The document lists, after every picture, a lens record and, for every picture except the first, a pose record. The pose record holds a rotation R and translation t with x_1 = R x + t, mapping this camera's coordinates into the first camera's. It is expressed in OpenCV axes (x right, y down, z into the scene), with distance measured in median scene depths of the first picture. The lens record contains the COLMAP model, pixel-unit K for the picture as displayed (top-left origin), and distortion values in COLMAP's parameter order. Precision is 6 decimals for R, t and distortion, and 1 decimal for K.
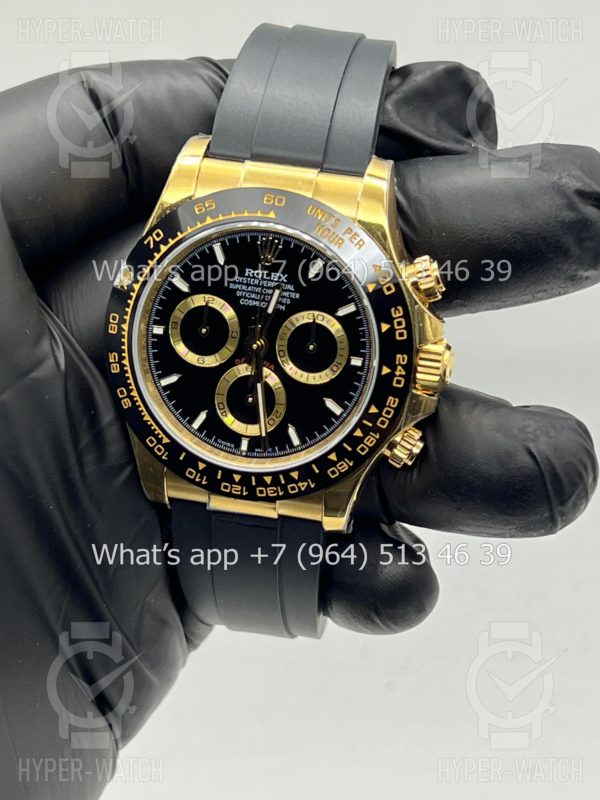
lens RADIAL K [[1914.2, 0, 300.0], [0, 1914.2, 400.0], [0, 0, 1]] dist [0.291916, 0.156809]
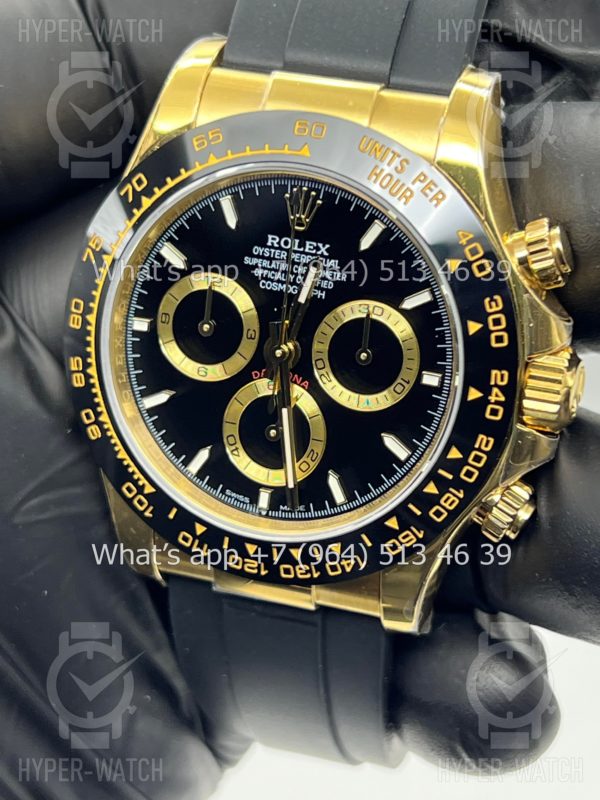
lens RADIAL K [[1914.2, 0, 300.0], [0, 1914.2, 400.0], [0, 0, 1]] dist [0.291916, 0.156809]
pose [[0.993122, 0.024520, -0.114486, 0.059505], [-0.023968, 0.999694, 0.006191, -0.015791], [0.114603, -0.003404, 0.993406, 0.342159]]
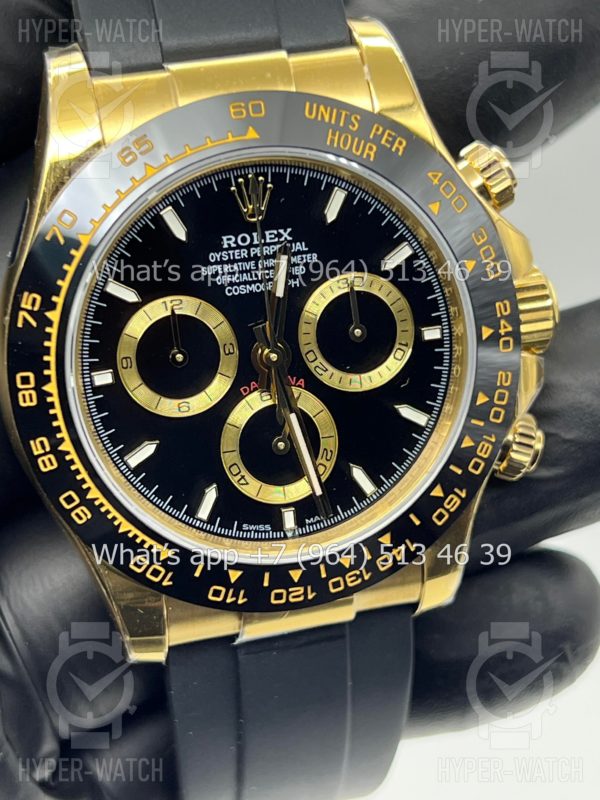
lens RADIAL K [[1914.2, 0, 300.0], [0, 1914.2, 400.0], [0, 0, 1]] dist [0.291916, 0.156809]
pose [[0.880984, -0.282130, 0.379829, -0.248449], [0.292769, 0.955687, 0.030812, -0.030802], [-0.371690, 0.084057, 0.924544, 0.437194]]
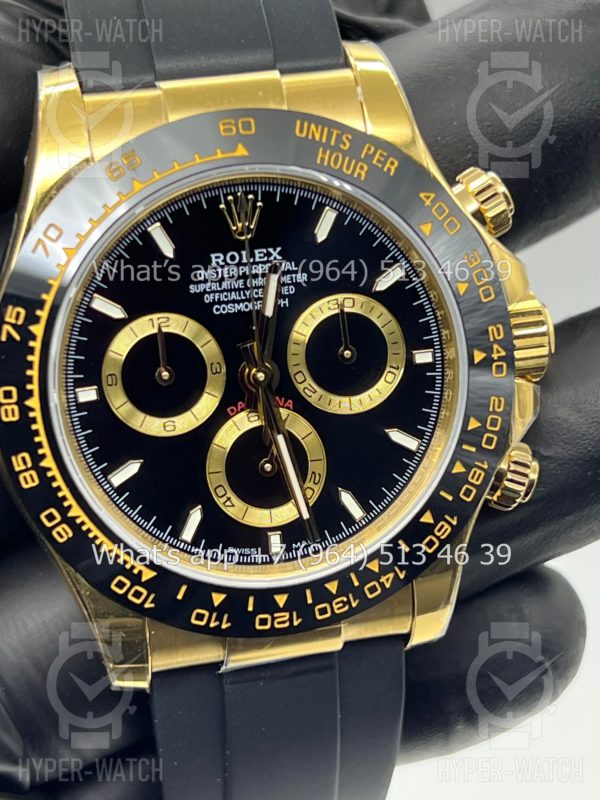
lens RADIAL K [[1914.2, 0, 300.0], [0, 1914.2, 400.0], [0, 0, 1]] dist [0.291916, 0.156809]
pose [[0.896890, -0.250890, 0.364200, -0.230689], [0.278819, 0.960010, -0.025298, -0.002219], [-0.343289, 0.124236, 0.930977, 0.439109]]
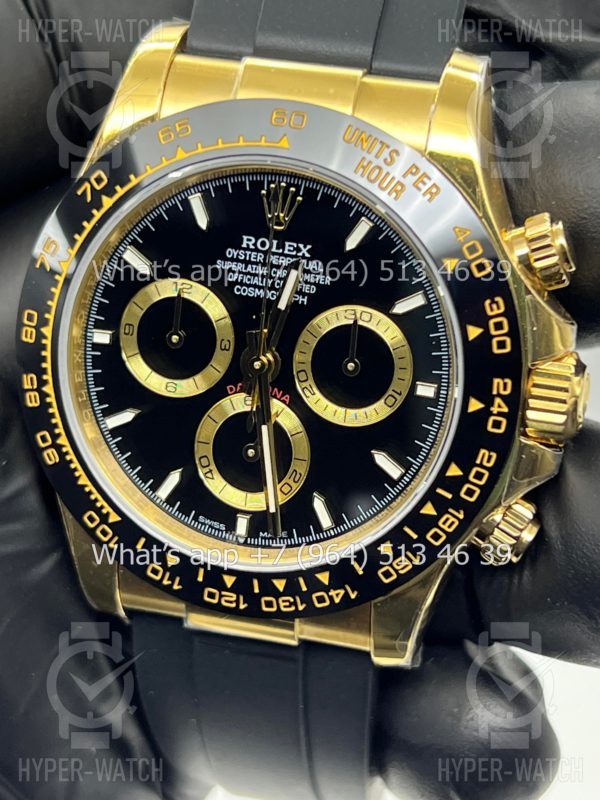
lens RADIAL K [[1914.2, 0, 300.0], [0, 1914.2, 400.0], [0, 0, 1]] dist [0.291916, 0.156809]
pose [[0.998717, 0.003098, -0.050554, 0.020274], [-0.003490, 0.999965, -0.007656, -0.012095], [0.050528, 0.007822, 0.998692, 0.396123]]
